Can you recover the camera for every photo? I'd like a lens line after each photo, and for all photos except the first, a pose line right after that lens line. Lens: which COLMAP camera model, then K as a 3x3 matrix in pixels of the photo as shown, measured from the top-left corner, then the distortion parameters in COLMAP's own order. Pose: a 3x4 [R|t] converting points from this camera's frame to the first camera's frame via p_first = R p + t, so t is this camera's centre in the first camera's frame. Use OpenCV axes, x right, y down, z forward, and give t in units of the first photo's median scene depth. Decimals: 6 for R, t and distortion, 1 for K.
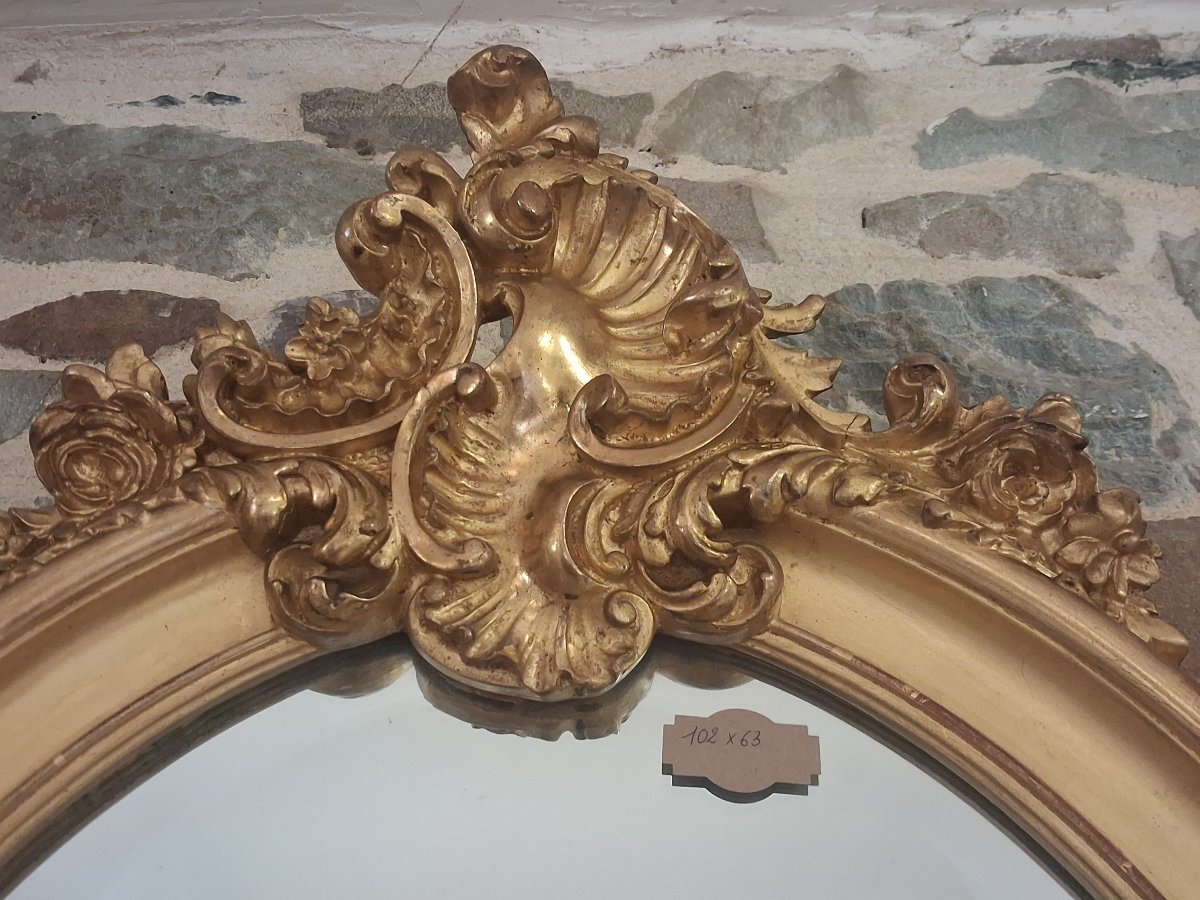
lens RADIAL K [[1434.8, 0, 582.2], [0, 1434.8, 549.7], [0, 0, 1]] dist [0.235599, -0.722578]
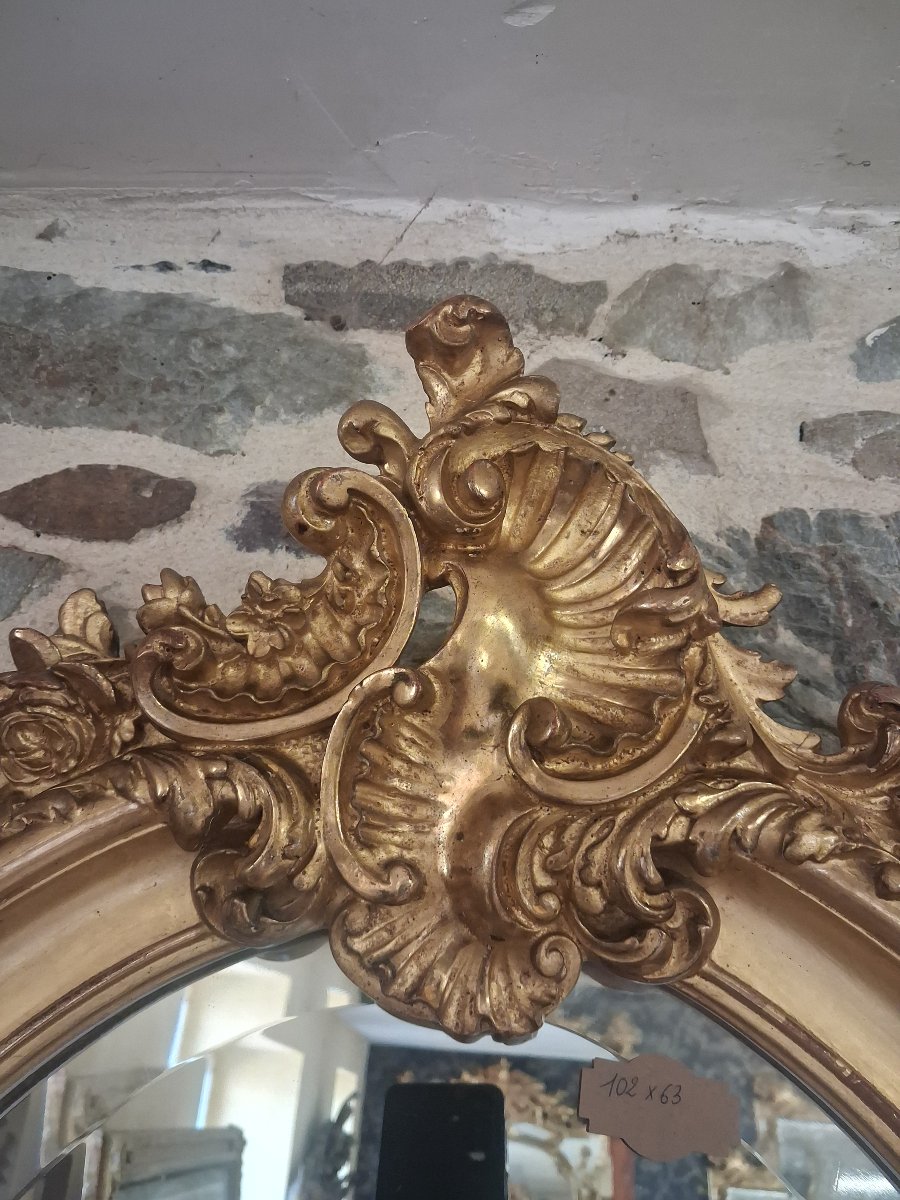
lens RADIAL K [[950.4, 0, 450.0], [0, 950.4, 600.0], [0, 0, 1]] dist [0.070391, -0.250390]
pose [[0.996276, 0.065841, -0.055673, -0.016197], [-0.056111, 0.985329, 0.161178, -0.252462], [0.065469, -0.157454, 0.985354, 0.352516]]
